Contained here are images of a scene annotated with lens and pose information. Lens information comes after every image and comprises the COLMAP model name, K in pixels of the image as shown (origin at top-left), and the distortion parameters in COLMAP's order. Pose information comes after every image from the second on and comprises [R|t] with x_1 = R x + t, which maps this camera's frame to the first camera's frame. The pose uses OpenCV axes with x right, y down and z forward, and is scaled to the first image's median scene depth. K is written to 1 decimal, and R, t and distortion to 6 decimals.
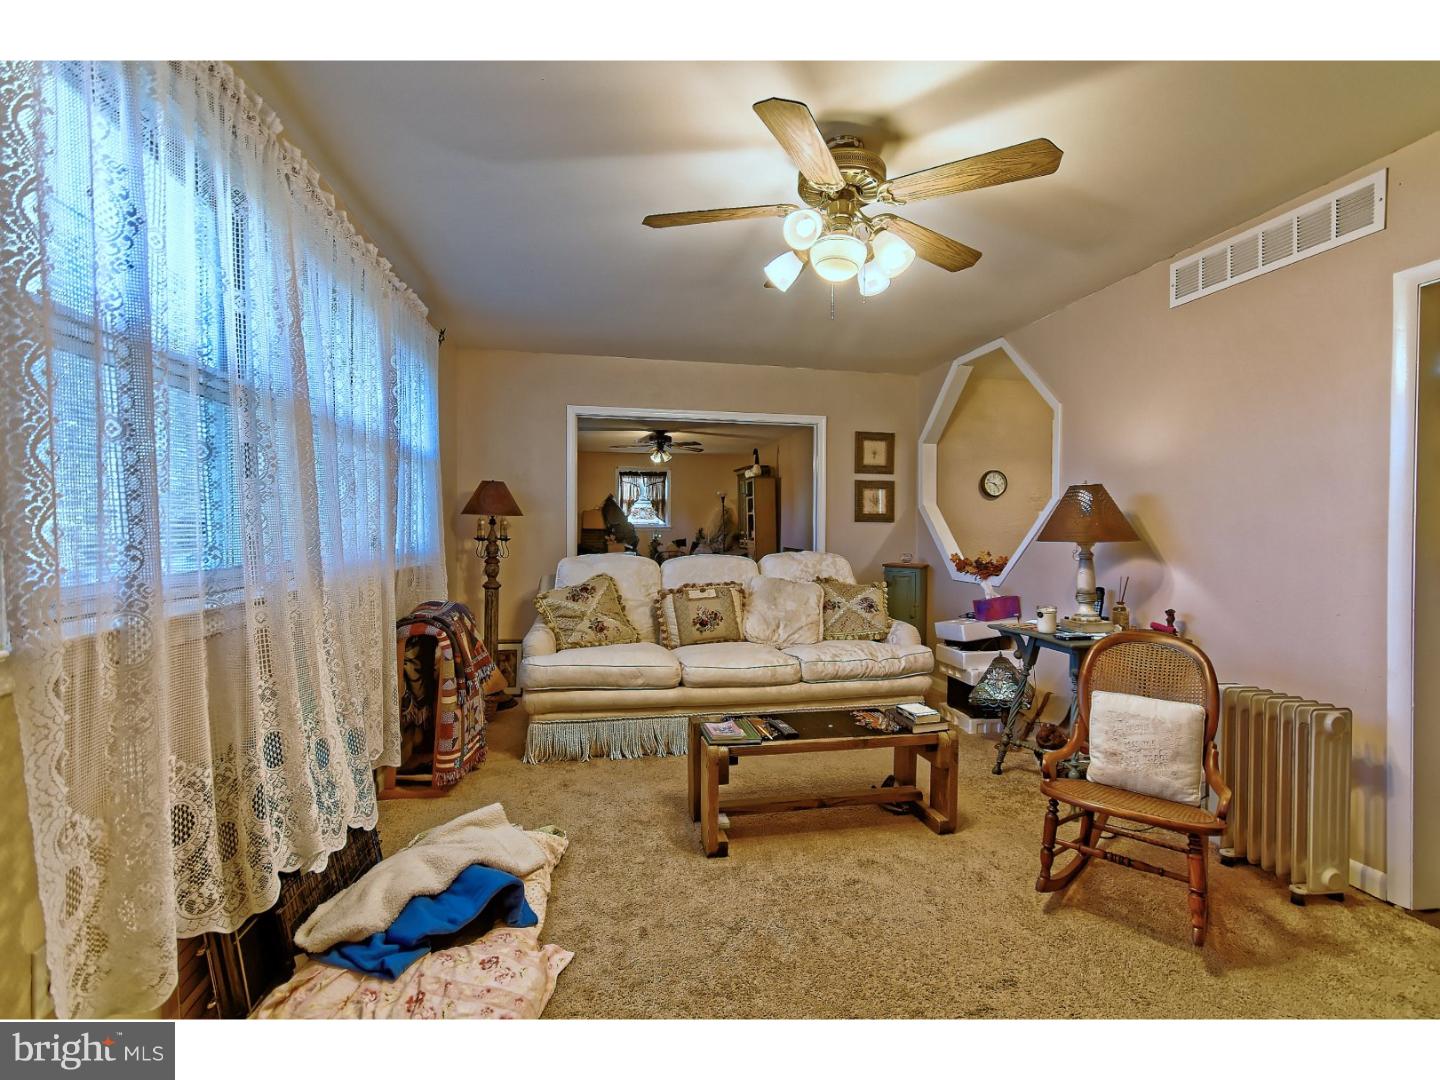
lens RADIAL K [[647.0, 0, 720.0], [0, 647.0, 540.0], [0, 0, 1]] dist [-0.001937, -0.000605]
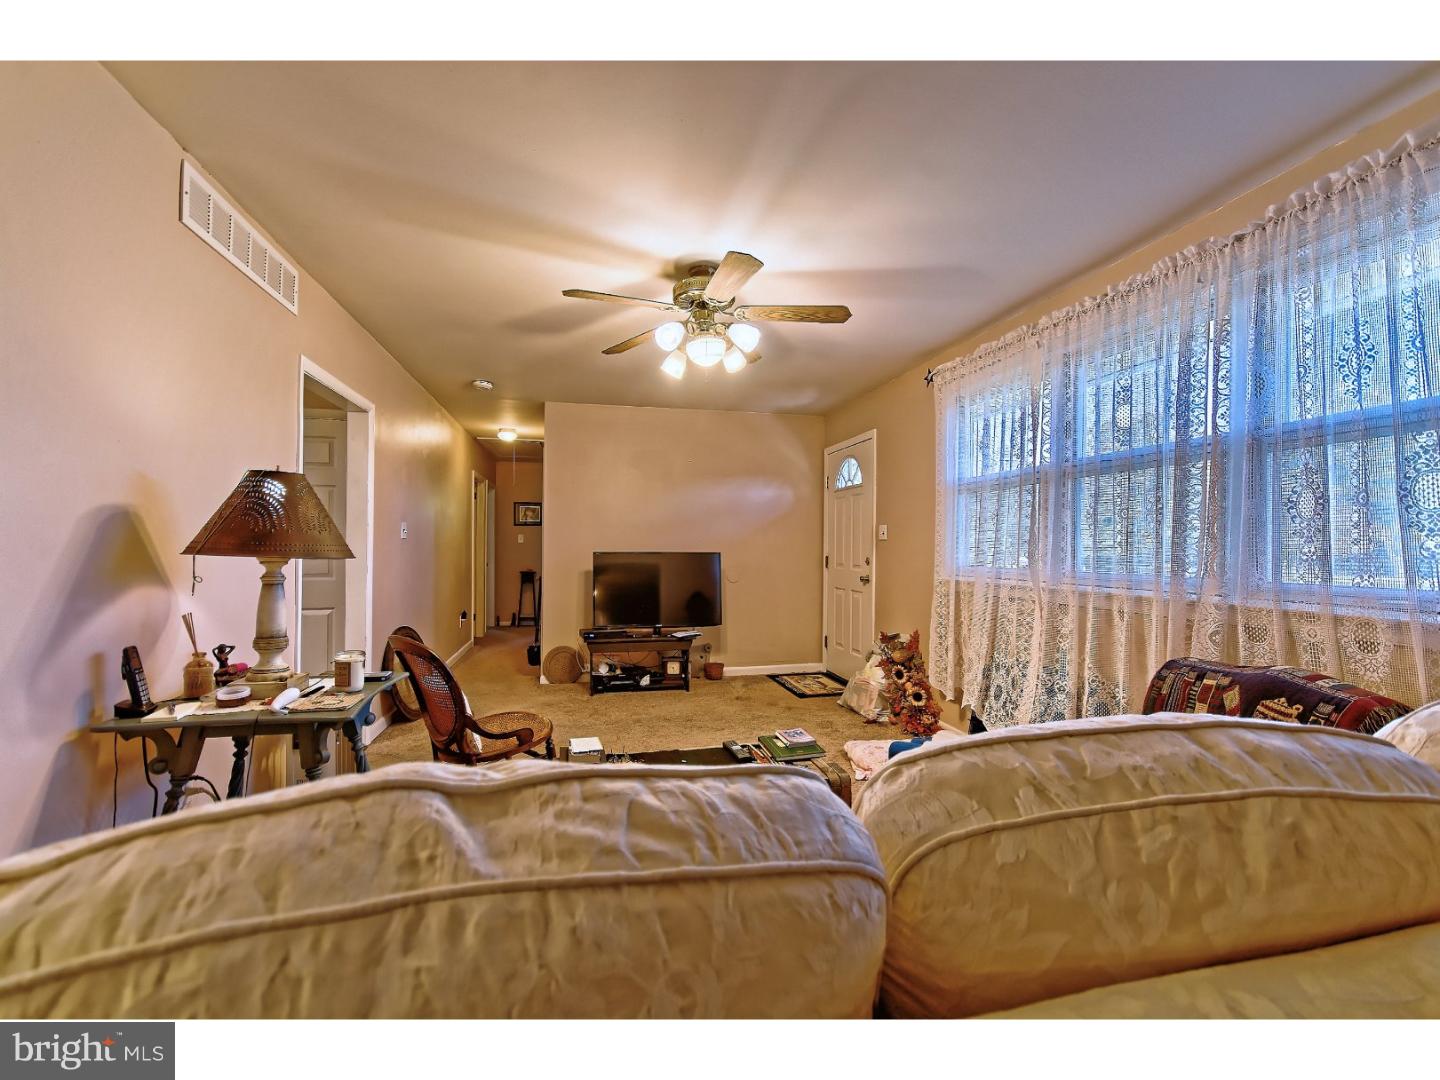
lens RADIAL K [[628.5, 0, 720.0], [0, 628.5, 540.0], [0, 0, 1]] dist [0.003290, -0.000153]
pose [[-0.999472, -0.011187, -0.030496, 0.138346], [-0.011429, 0.999905, 0.007750, -0.027989], [0.030406, 0.008094, -0.999505, 1.749980]]
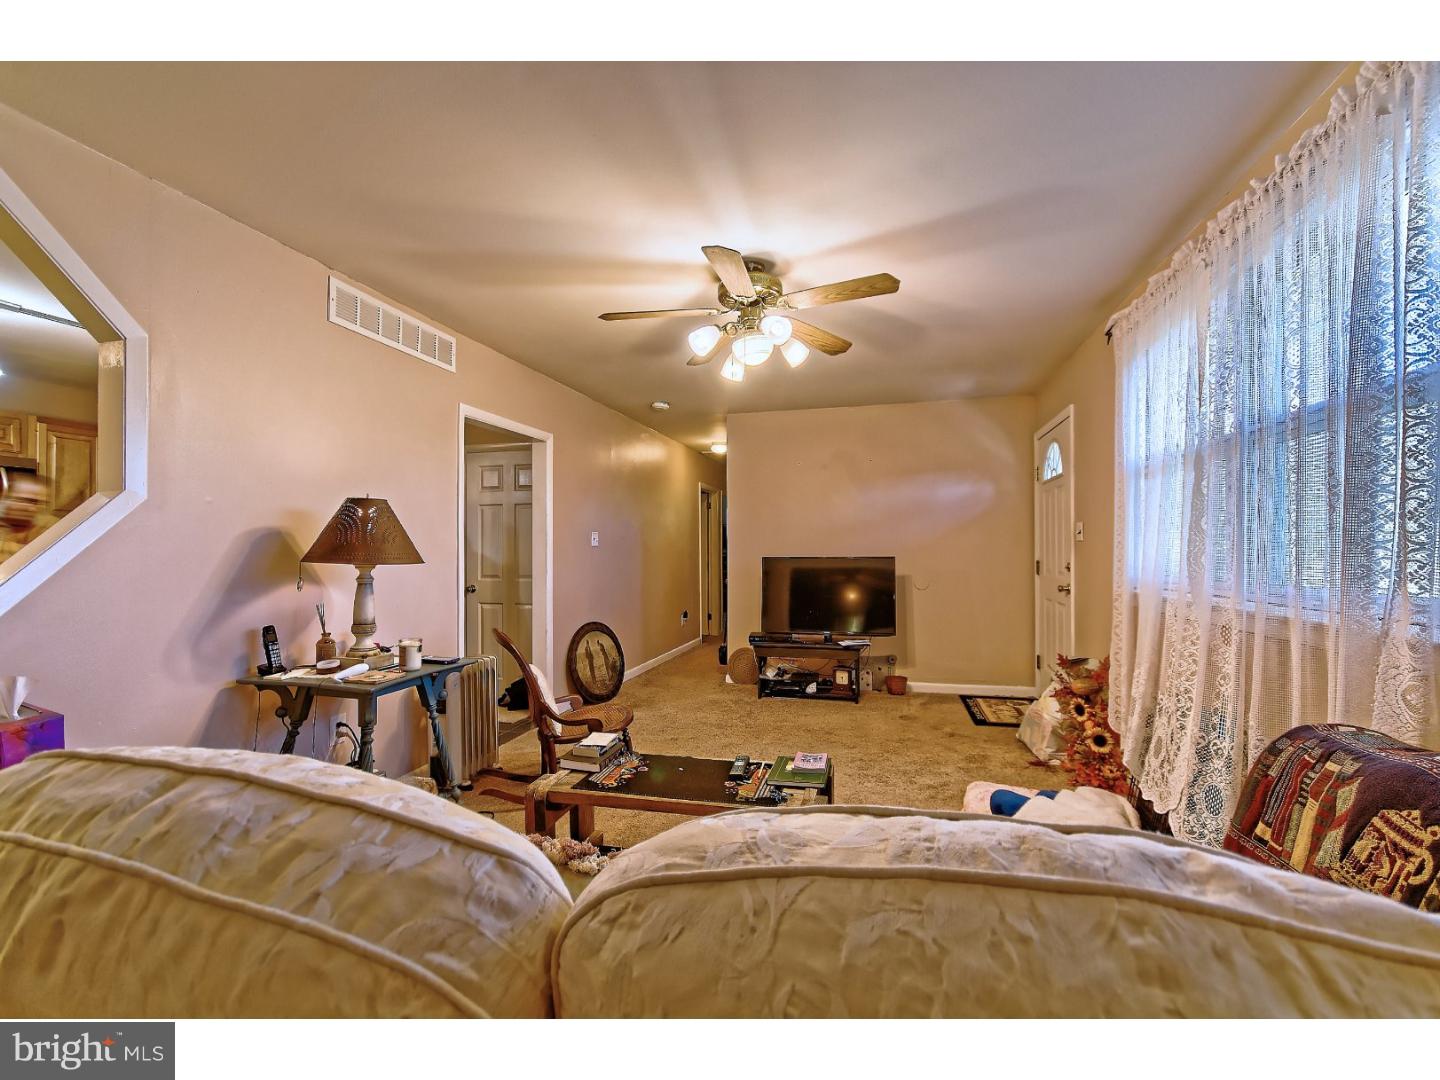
lens RADIAL K [[628.5, 0, 720.0], [0, 628.5, 540.0], [0, 0, 1]] dist [0.003290, -0.000153]
pose [[-0.899918, 0.004739, 0.436033, -0.242686], [0.006875, 0.999971, 0.003320, -0.031284], [-0.436005, 0.005985, -0.899924, 1.639829]]
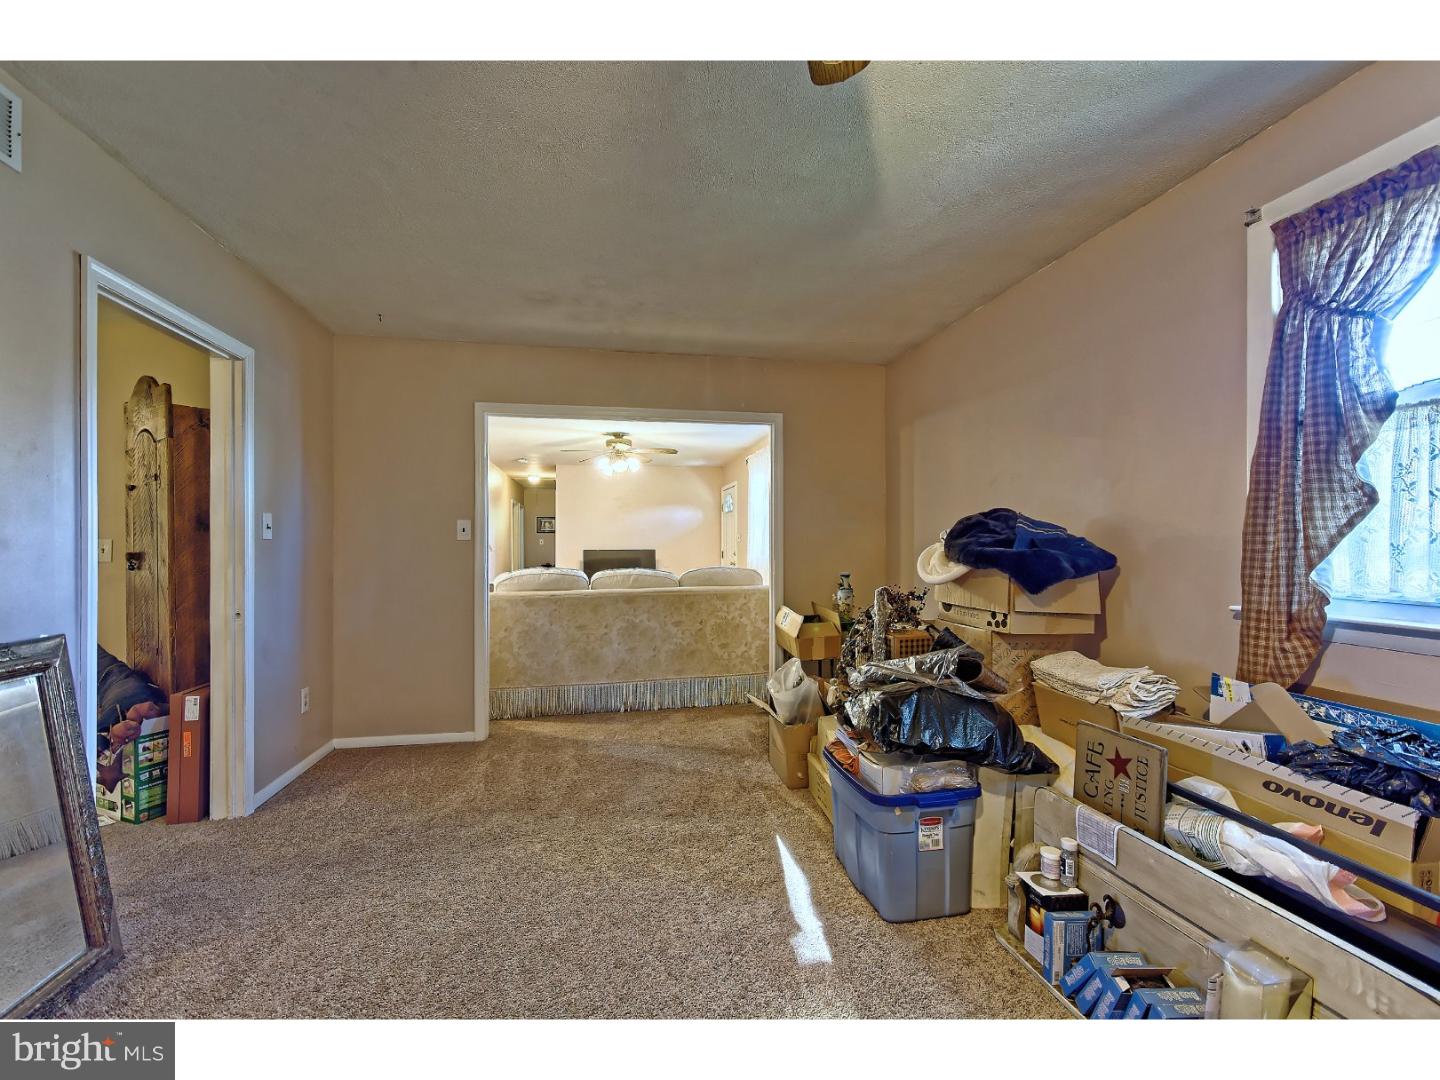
lens RADIAL K [[647.0, 0, 720.0], [0, 647.0, 540.0], [0, 0, 1]] dist [-0.001937, -0.000605]
pose [[-0.999996, -0.001447, -0.002288, -0.251811], [-0.001464, 0.999973, 0.007205, -0.050740], [0.002278, 0.007208, -0.999971, 3.273888]]
